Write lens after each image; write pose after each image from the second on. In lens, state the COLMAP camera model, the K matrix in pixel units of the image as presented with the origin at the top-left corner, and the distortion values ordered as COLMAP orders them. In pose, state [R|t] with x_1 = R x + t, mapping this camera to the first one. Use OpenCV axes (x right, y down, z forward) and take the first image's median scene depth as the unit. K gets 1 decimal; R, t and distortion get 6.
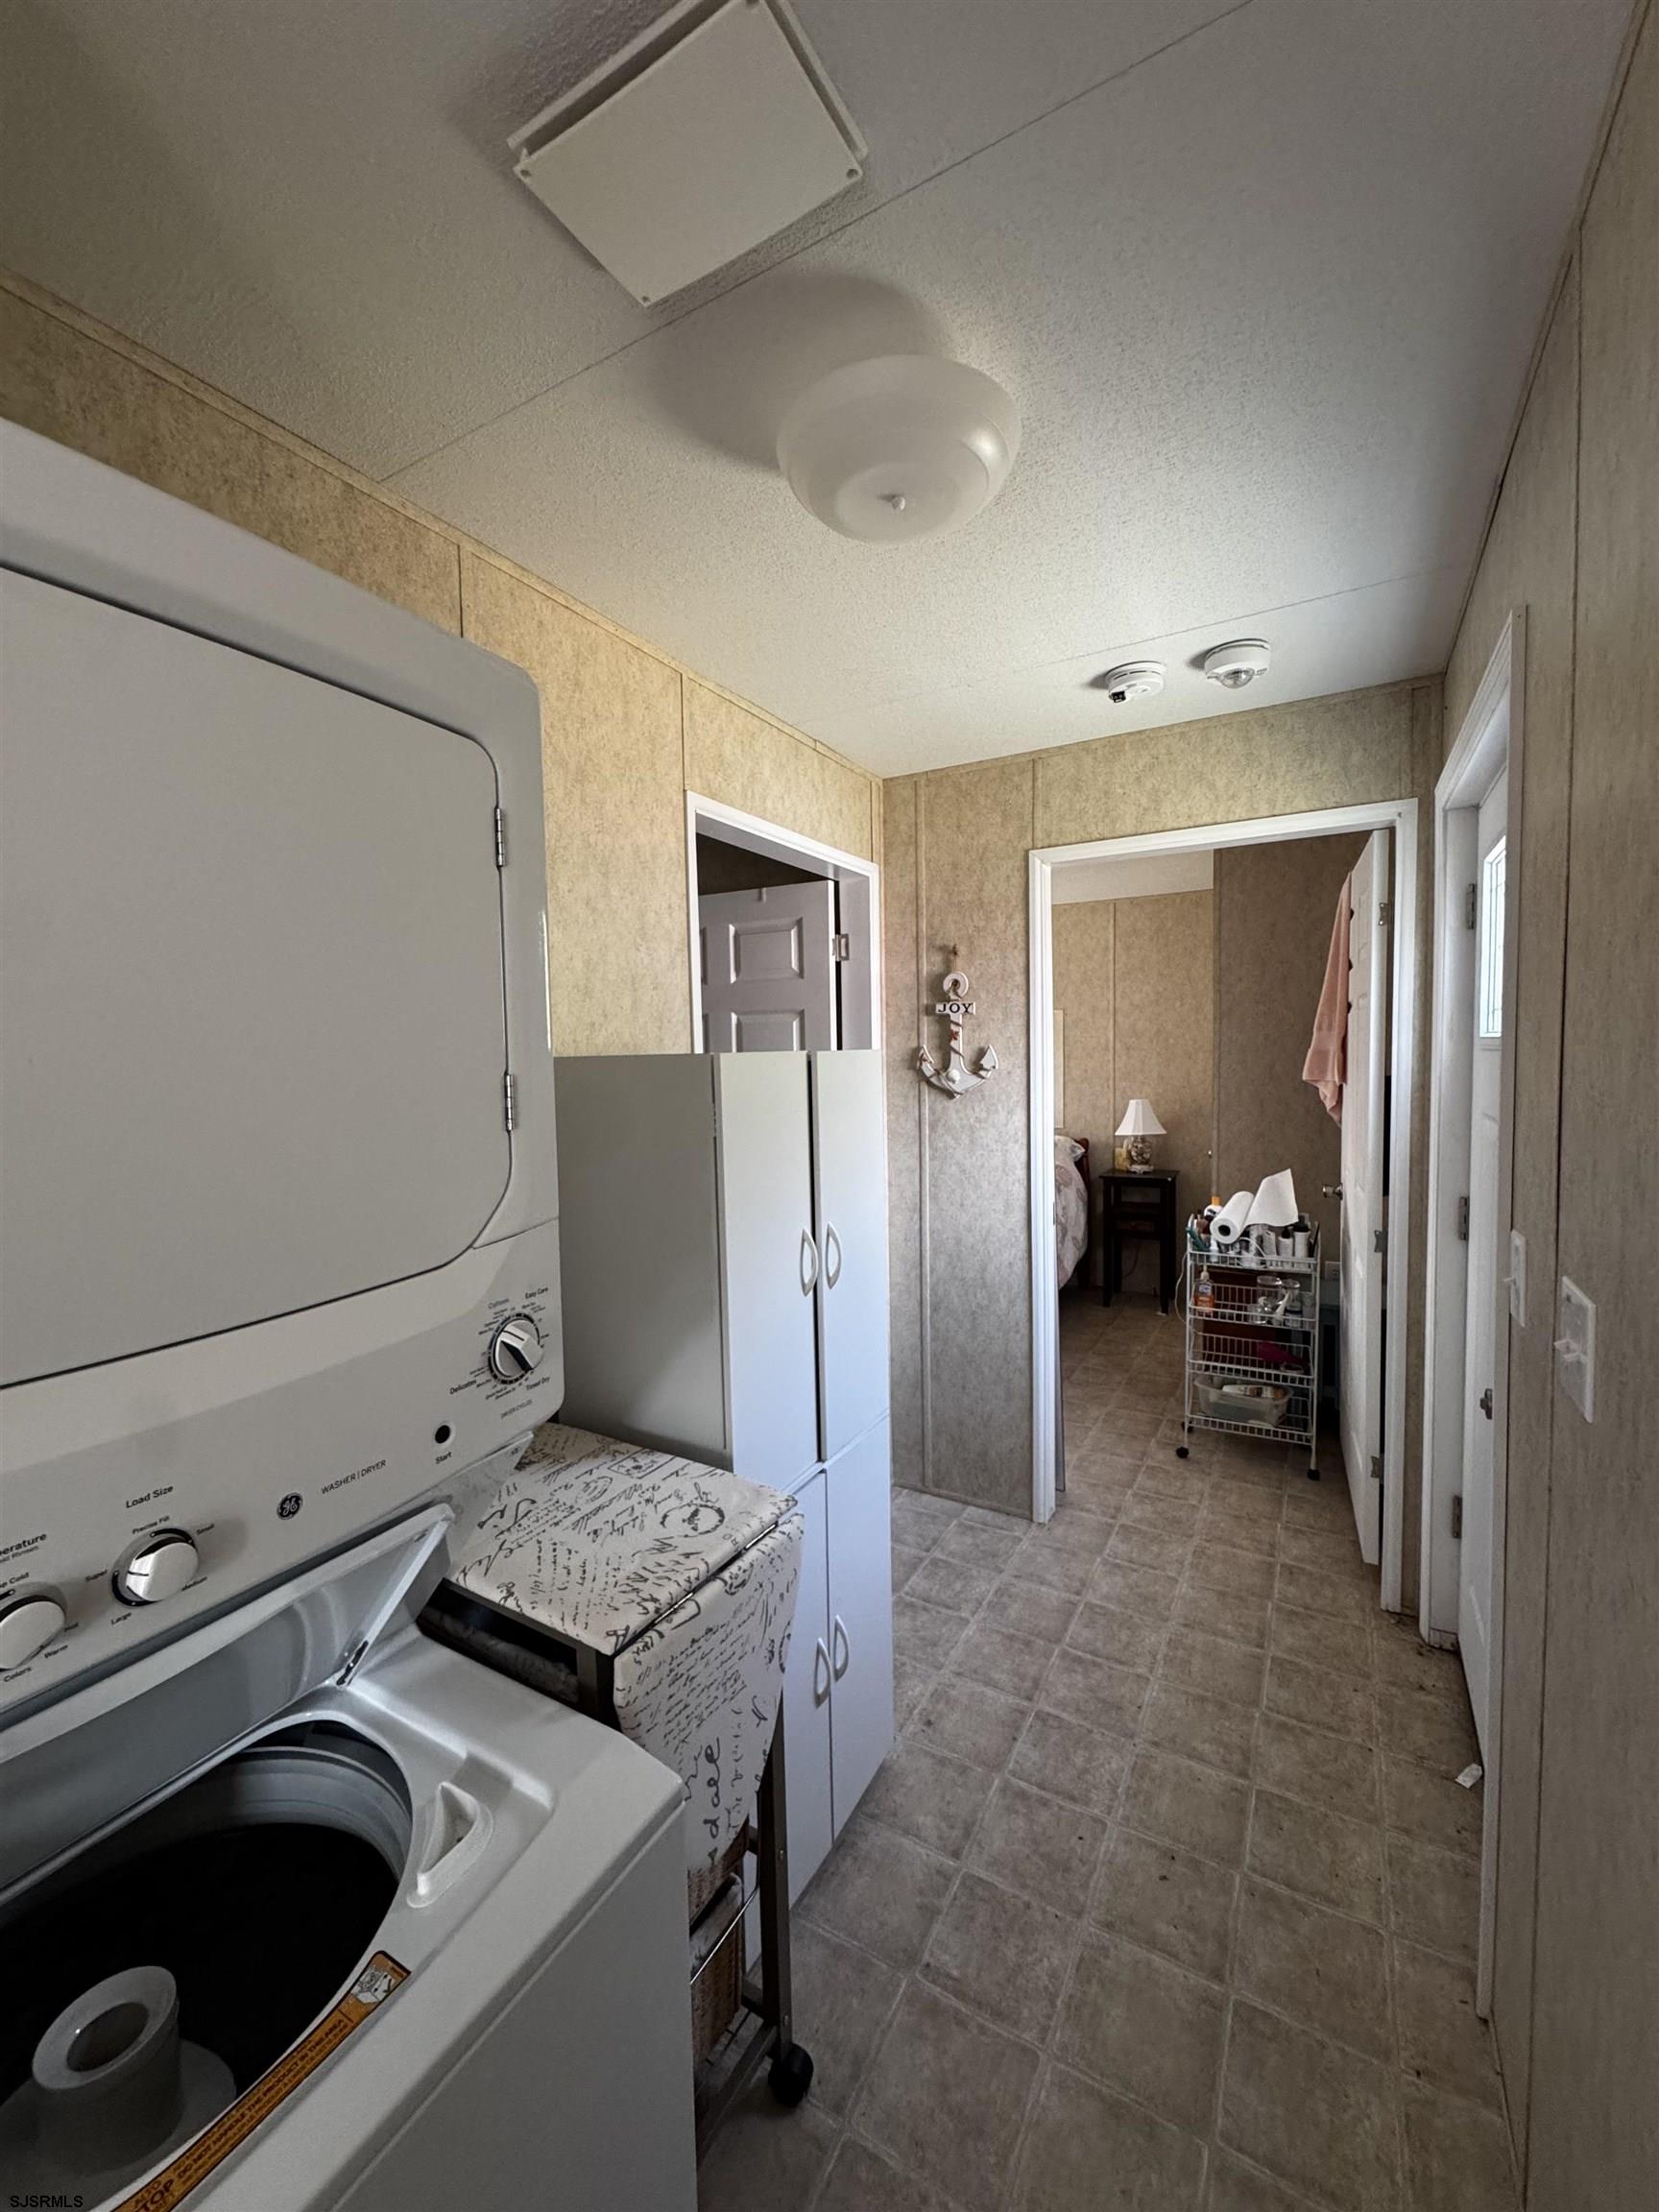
lens RADIAL K [[874.6, 0, 824.4], [0, 874.6, 1111.0], [0, 0, 1]] dist [-0.007100, 0.000629]
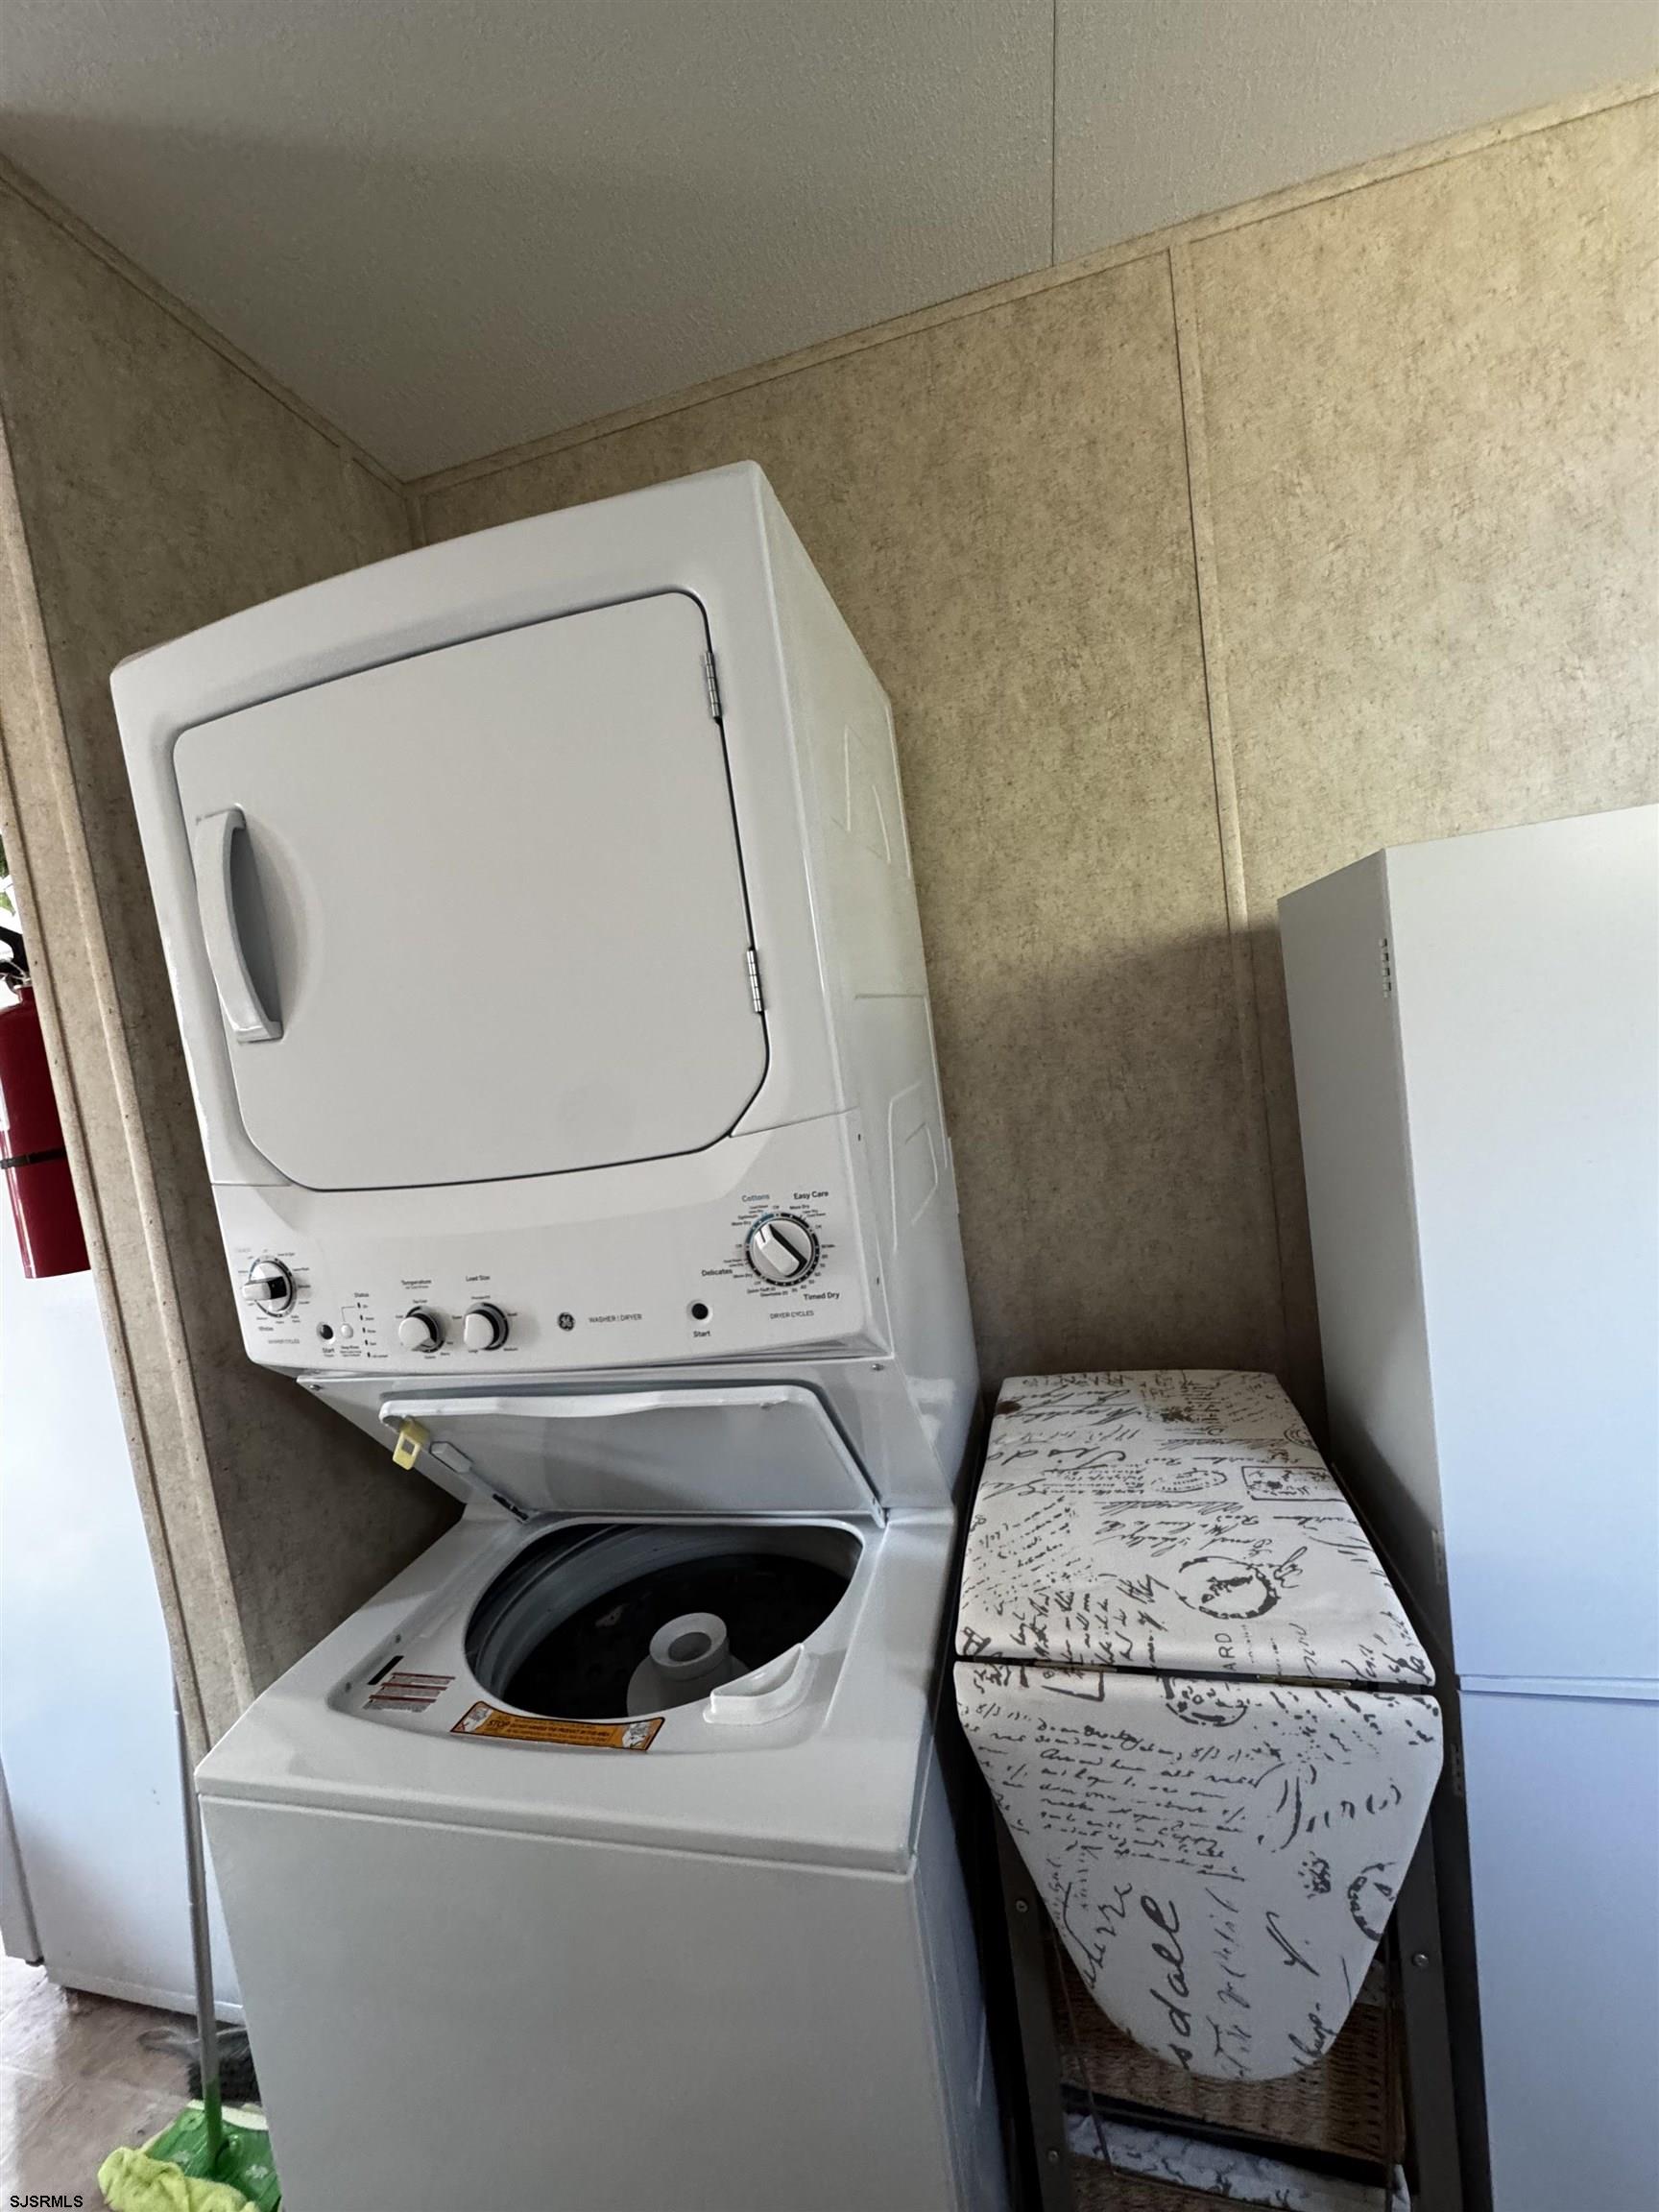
lens RADIAL K [[874.6, 0, 832.5], [0, 874.6, 1107.6], [0, 0, 1]] dist [-0.007100, 0.000629]
pose [[0.282673, 0.064384, -0.957053, 0.386803], [0.063923, 0.994262, 0.085767, 0.034776], [0.957084, -0.085422, 0.276935, 0.589456]]
